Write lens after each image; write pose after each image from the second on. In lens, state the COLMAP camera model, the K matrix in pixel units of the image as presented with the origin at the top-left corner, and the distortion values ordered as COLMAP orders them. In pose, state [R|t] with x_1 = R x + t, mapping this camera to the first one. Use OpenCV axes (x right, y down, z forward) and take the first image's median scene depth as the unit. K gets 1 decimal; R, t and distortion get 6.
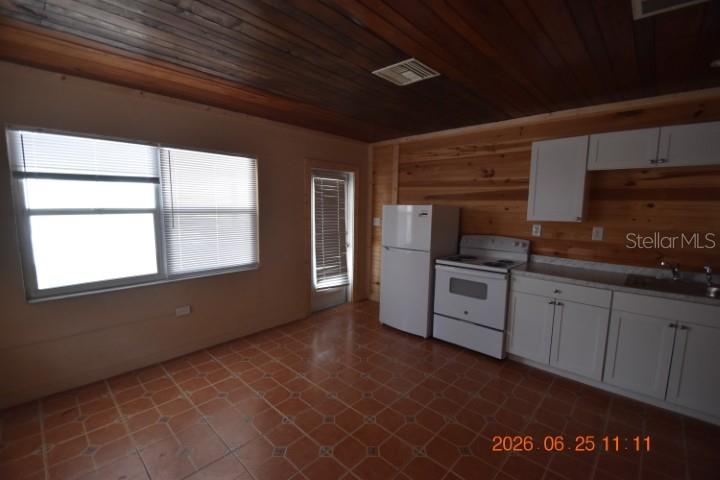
lens RADIAL K [[315.1, 0, 356.7], [0, 315.1, 242.7], [0, 0, 1]] dist [0.006513, -0.009996]
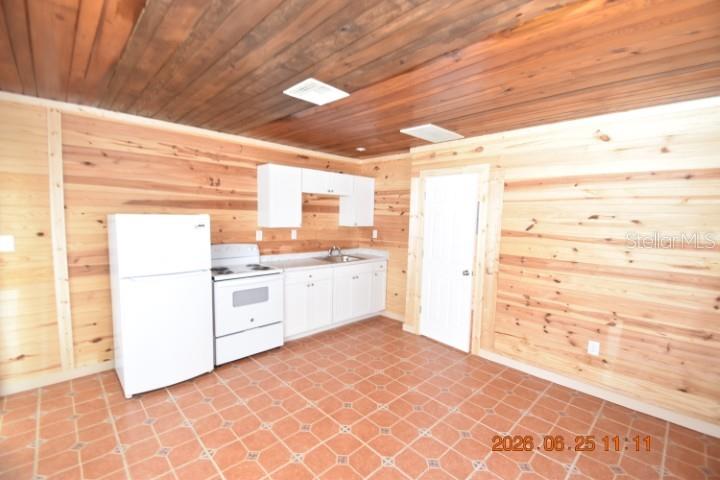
lens RADIAL K [[315.1, 0, 355.8], [0, 315.1, 243.3], [0, 0, 1]] dist [0.006513, -0.009996]
pose [[0.050003, -0.098109, 0.993919, -0.601791], [0.094708, 0.991145, 0.093070, -0.085200], [-0.994248, 0.089479, 0.058852, 0.558059]]
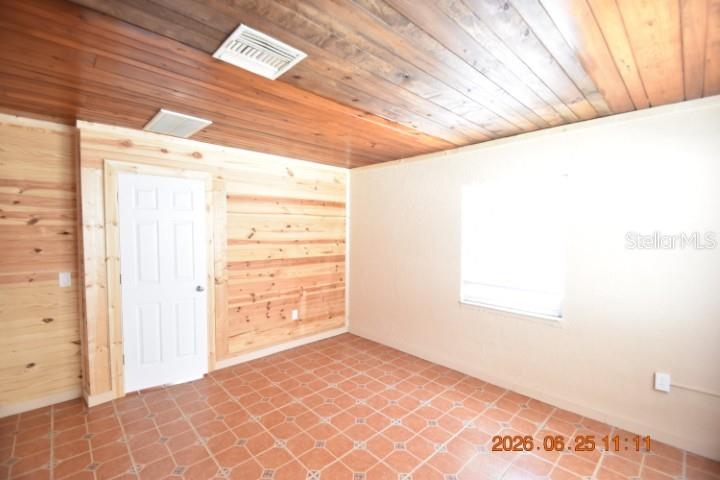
lens RADIAL K [[315.1, 0, 356.3], [0, 315.1, 242.2], [0, 0, 1]] dist [0.006513, -0.009996]
pose [[-0.998449, -0.021474, 0.051358, -0.072305], [-0.013075, 0.987257, 0.158597, -0.151712], [-0.054110, 0.157679, -0.986007, 1.158328]]
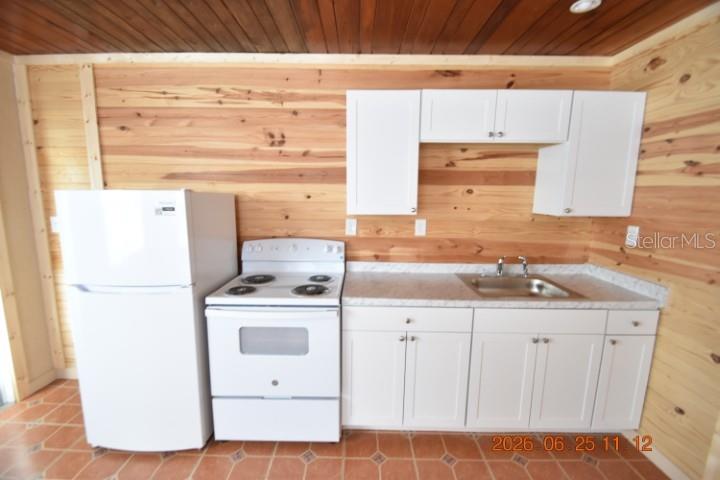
lens RADIAL K [[315.1, 0, 354.7], [0, 315.1, 244.5], [0, 0, 1]] dist [0.006513, -0.009996]
pose [[0.730469, -0.114043, 0.673357, 0.096031], [0.079640, 0.993457, 0.081861, -0.056168], [-0.678287, -0.006171, 0.734772, 0.470094]]
